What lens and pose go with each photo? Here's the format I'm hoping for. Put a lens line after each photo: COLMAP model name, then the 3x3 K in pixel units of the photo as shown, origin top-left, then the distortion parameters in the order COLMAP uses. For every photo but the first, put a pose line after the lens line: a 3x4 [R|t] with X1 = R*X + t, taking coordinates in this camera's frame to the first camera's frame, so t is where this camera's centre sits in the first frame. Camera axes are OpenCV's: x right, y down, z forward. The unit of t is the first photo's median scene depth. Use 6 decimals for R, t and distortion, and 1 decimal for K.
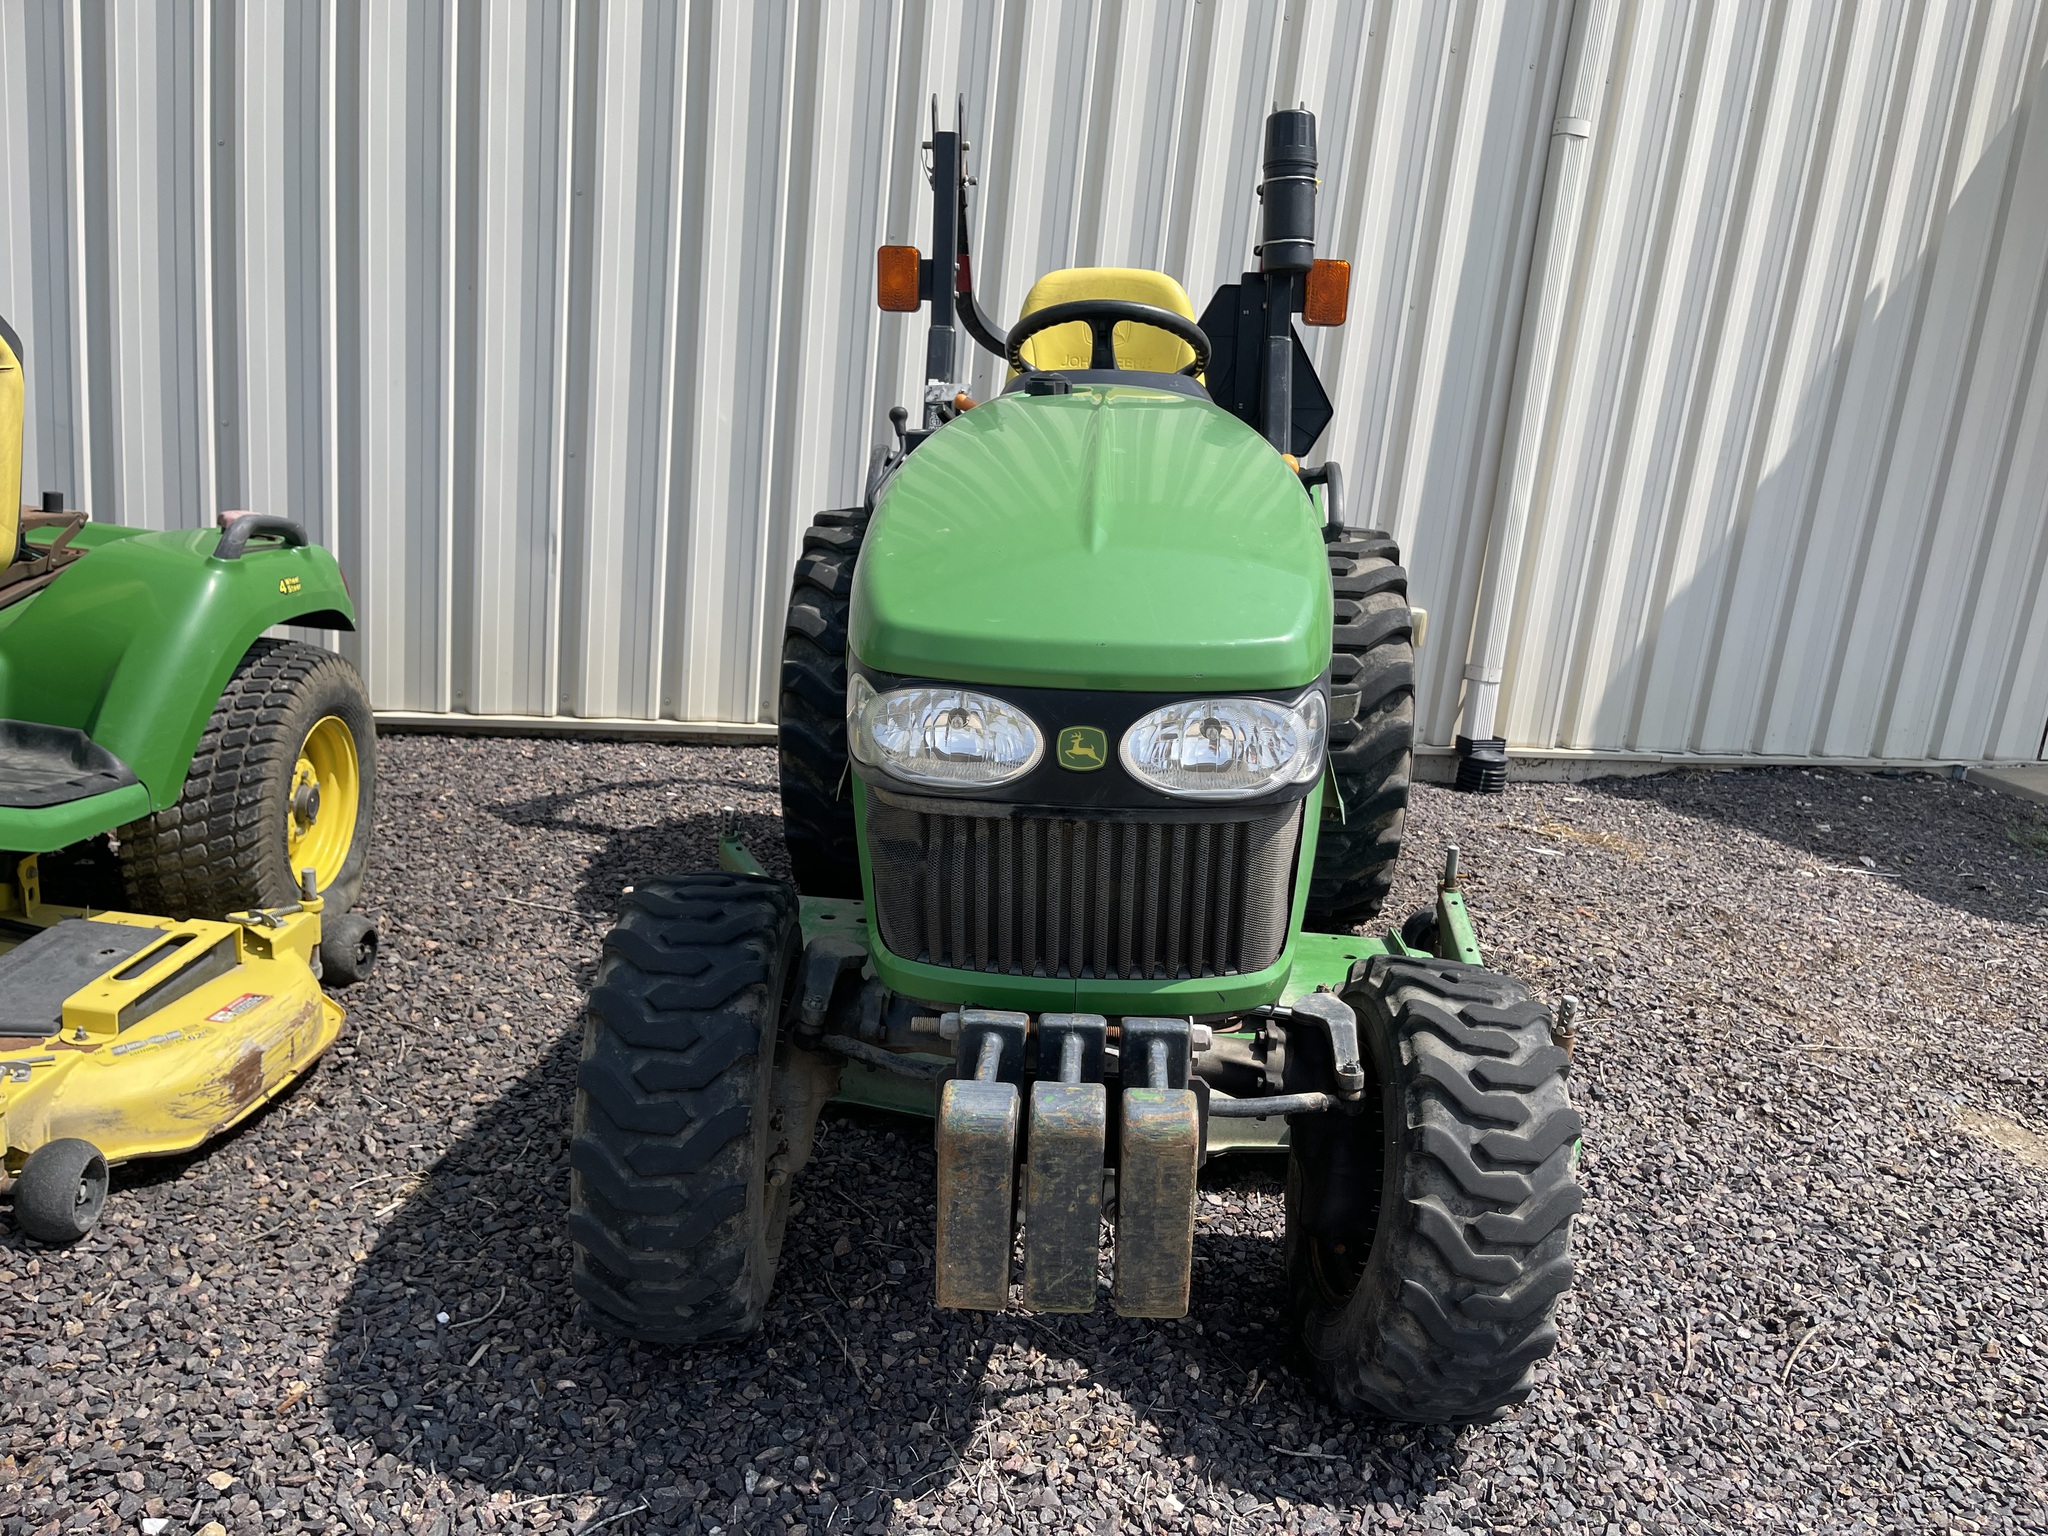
lens RADIAL K [[1553.8, 0, 1024.0], [0, 1553.8, 768.0], [0, 0, 1]] dist [0.078874, -0.094914]
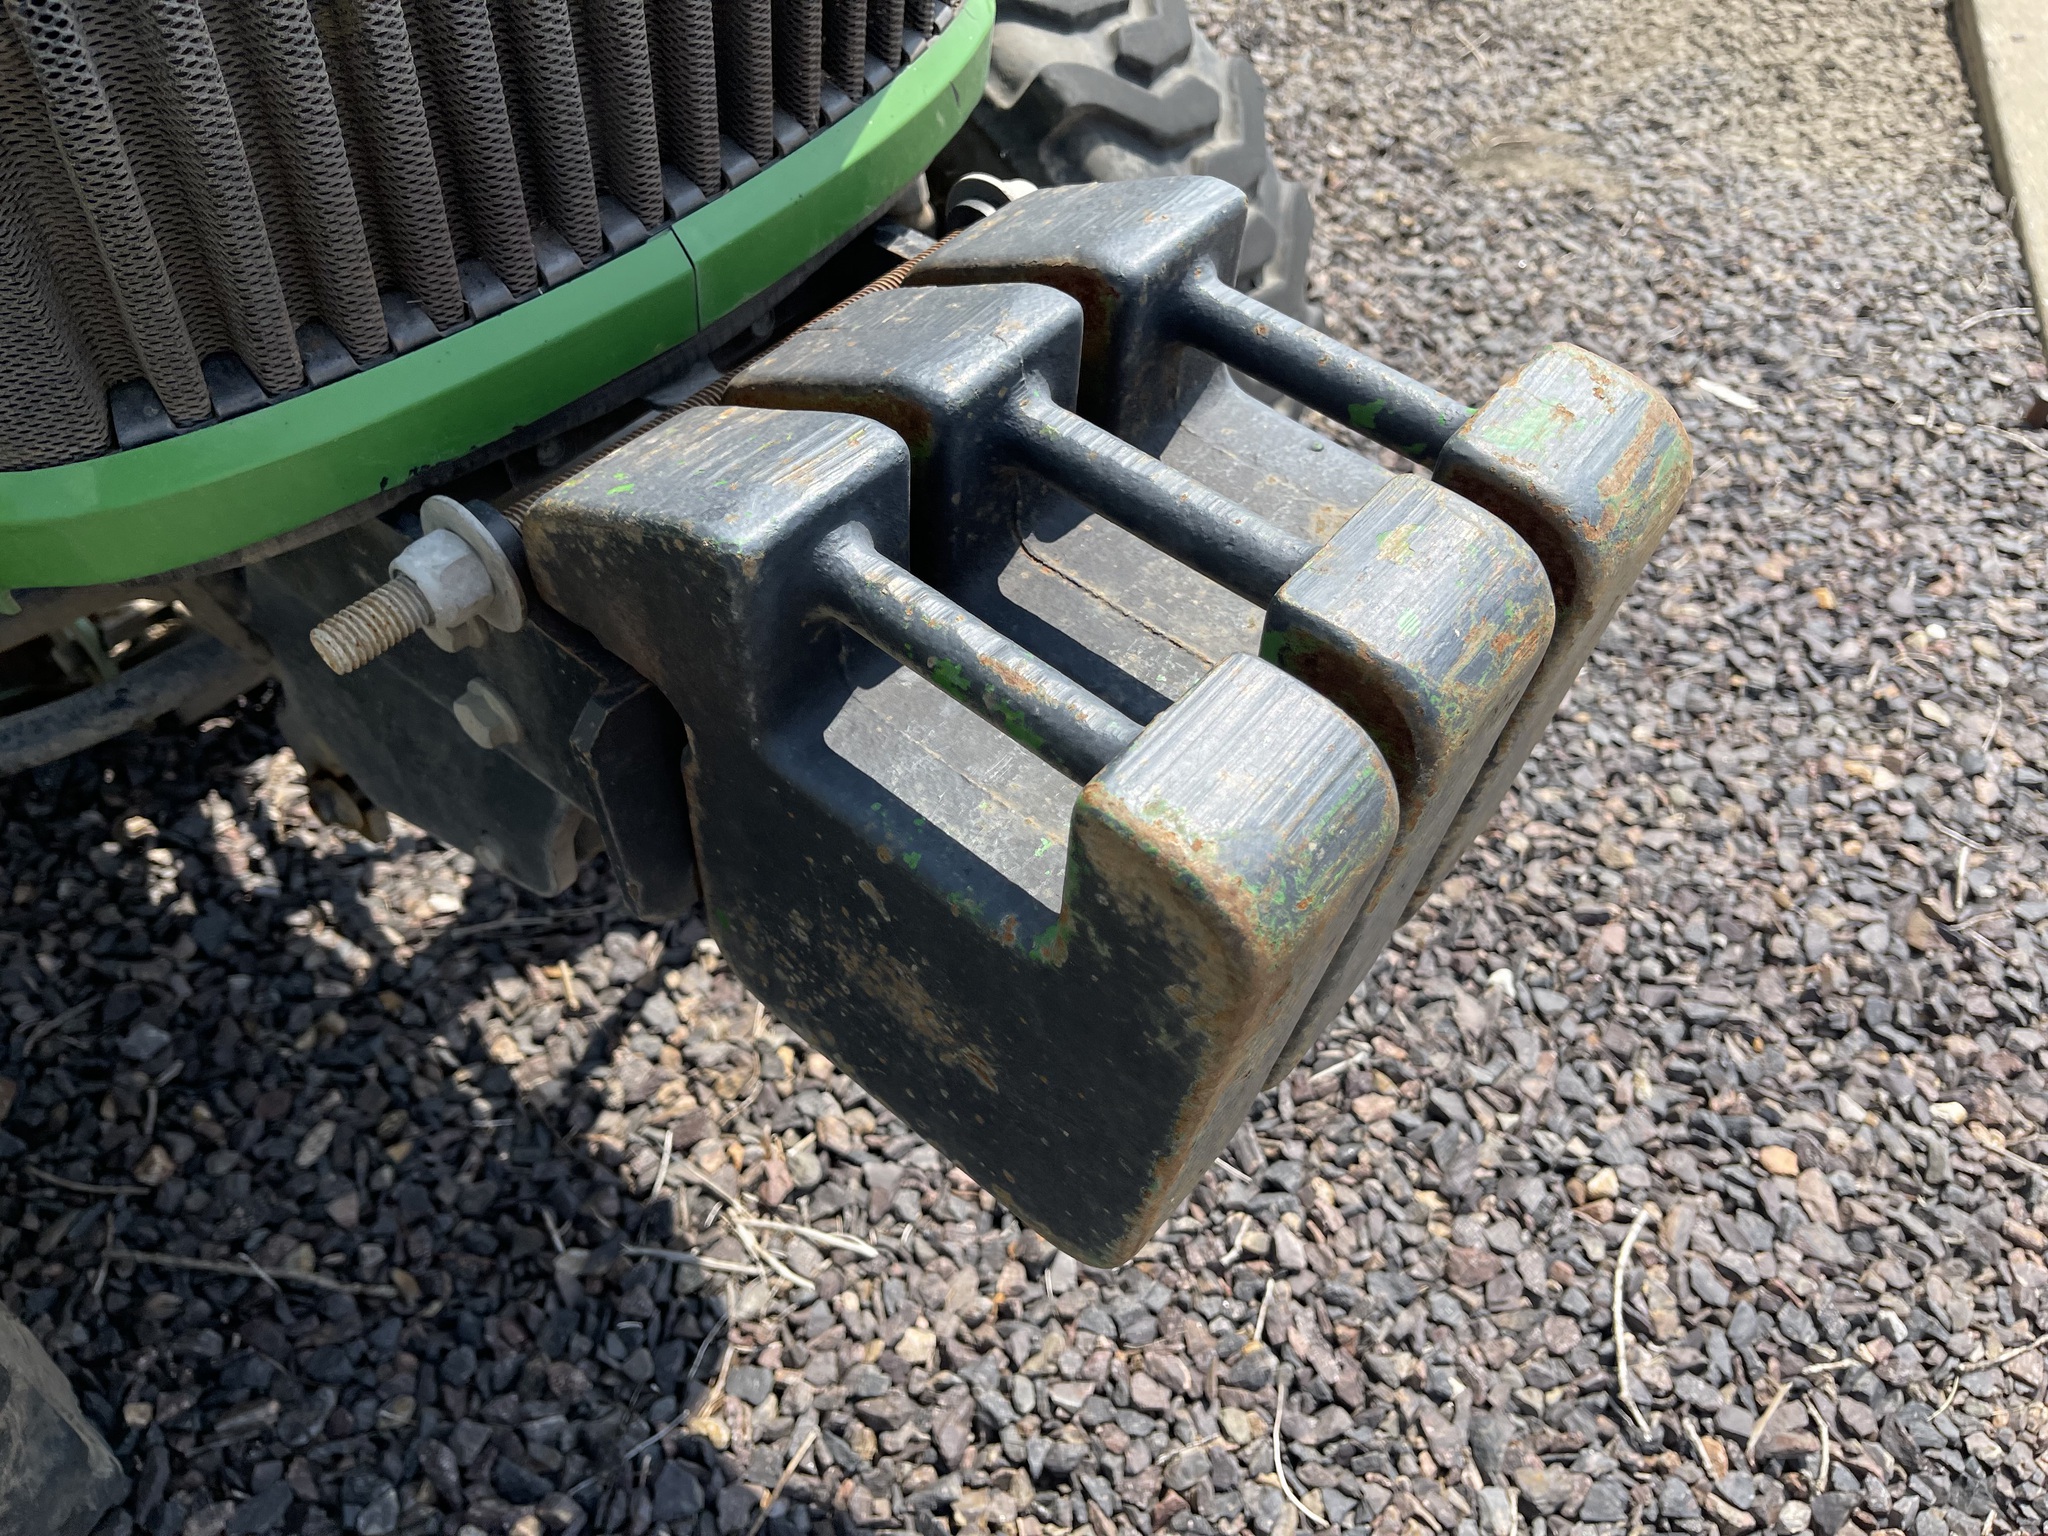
lens RADIAL K [[1588.8, 0, 1032.8], [0, 1588.8, 747.4], [0, 0, 1]] dist [0.009299, 0.007600]
pose [[0.594260, -0.622246, 0.509573, -0.087714], [0.238307, 0.741360, 0.627372, 0.019225], [-0.768157, -0.251387, 0.588846, 0.434248]]
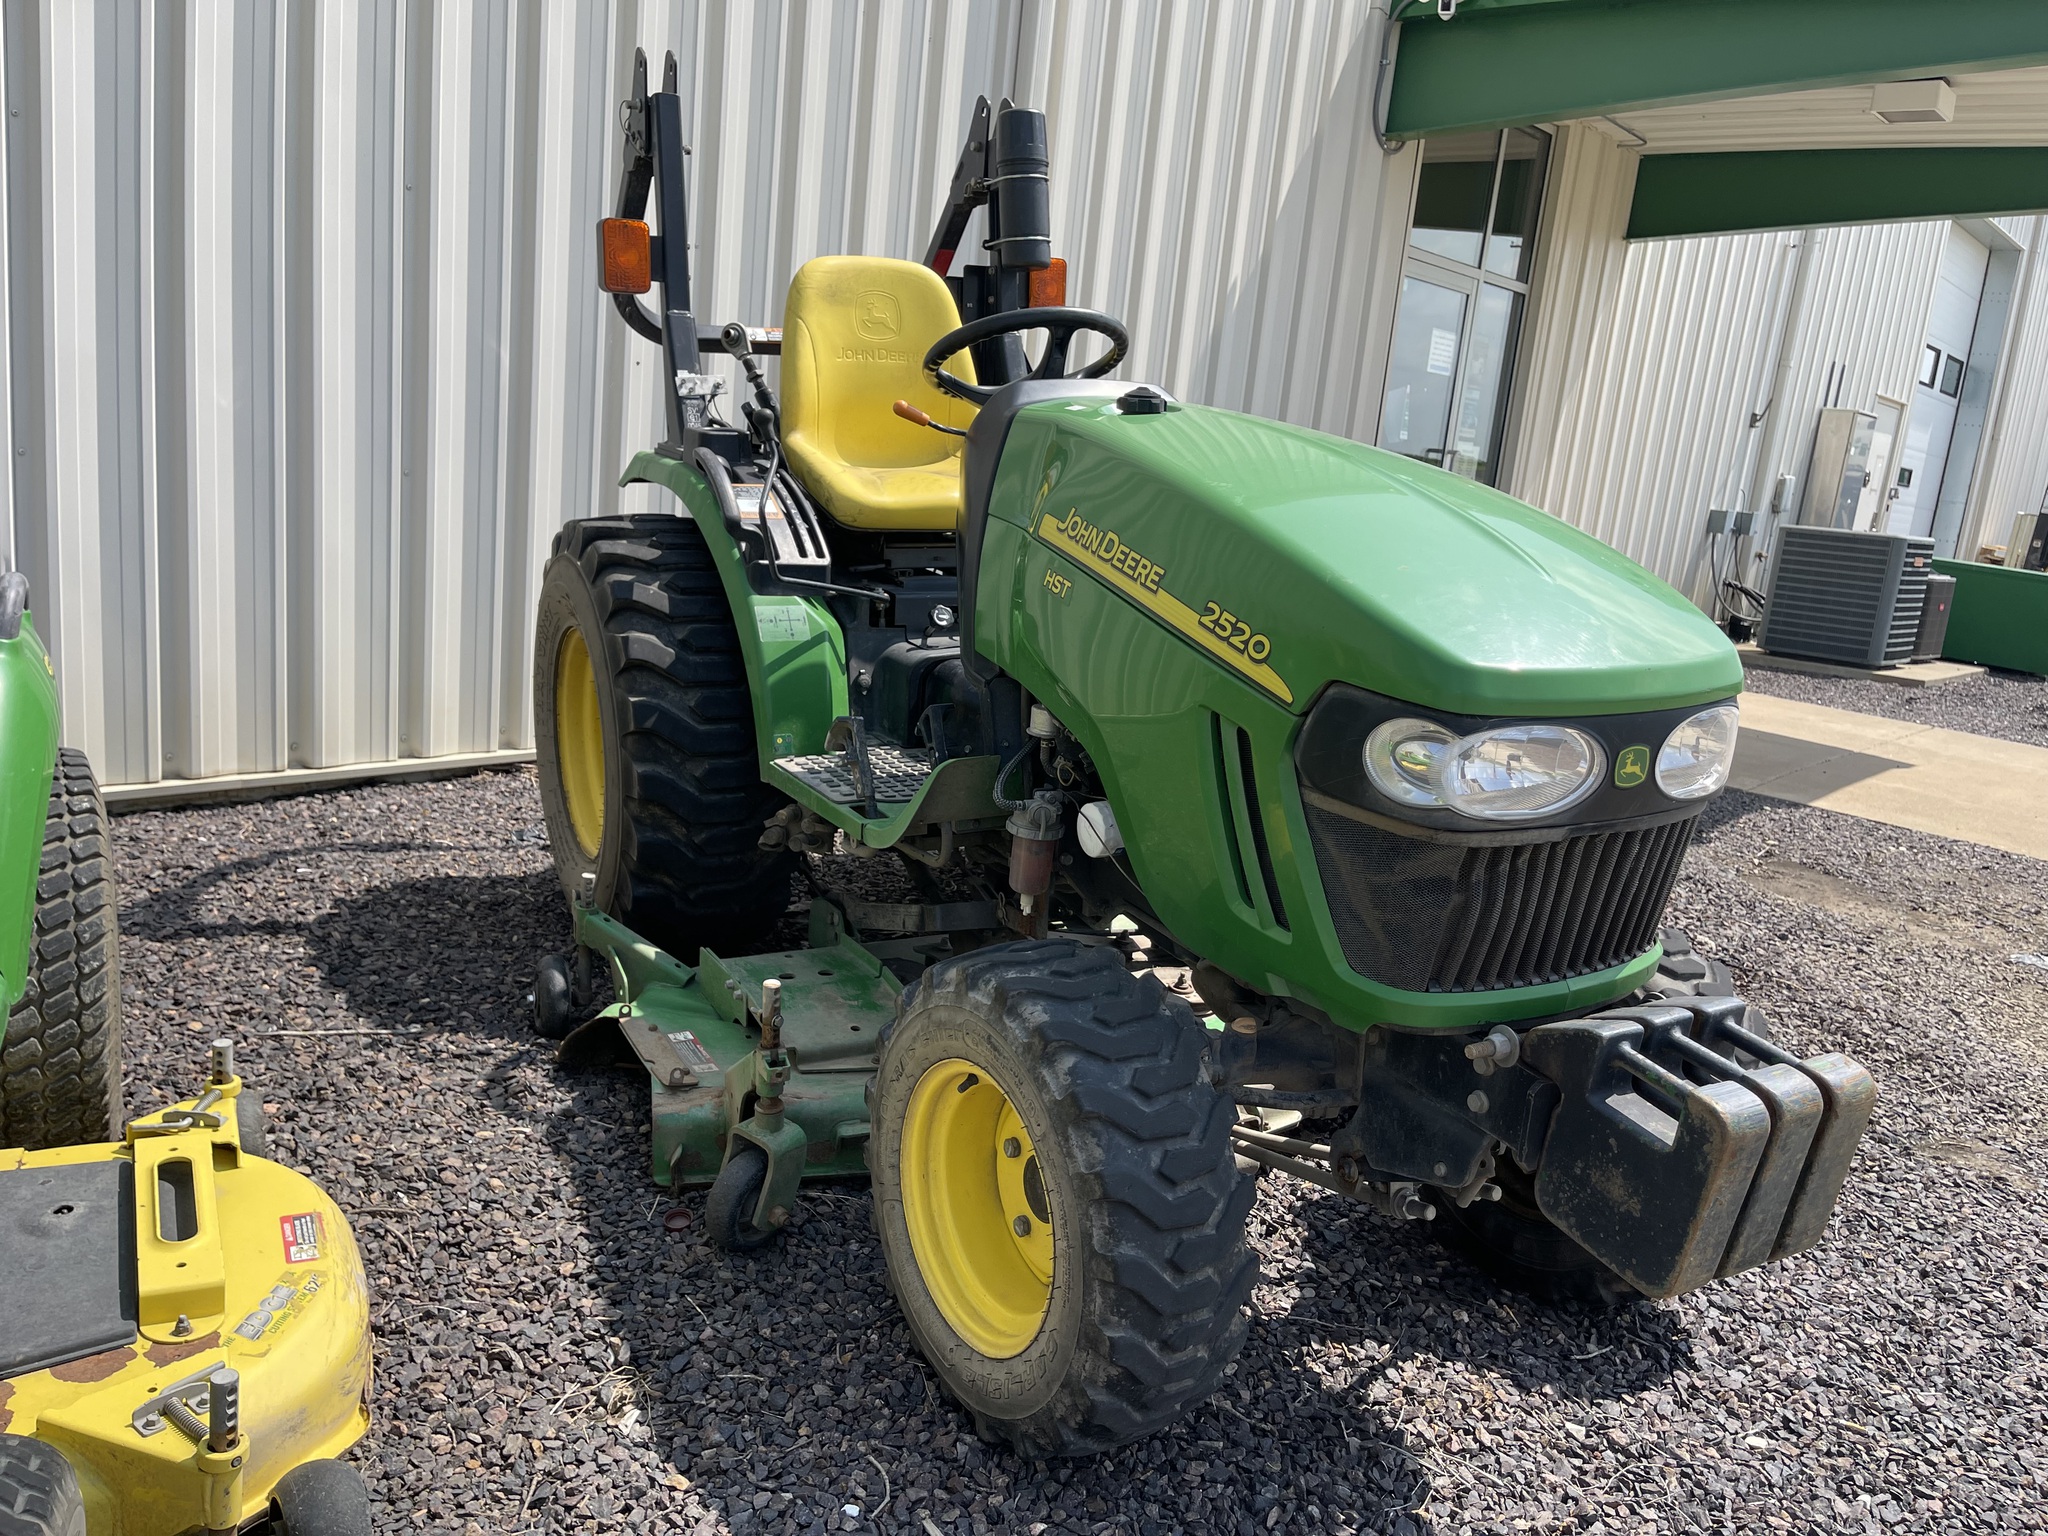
lens RADIAL K [[1566.0, 0, 1023.8], [0, 1566.0, 774.6], [0, 0, 1]] dist [0.073115, -0.105304]
pose [[0.854968, -0.124411, 0.503539, -0.482898], [0.108109, 0.992229, 0.061593, -0.066334], [-0.507289, 0.001777, 0.861774, 0.148057]]
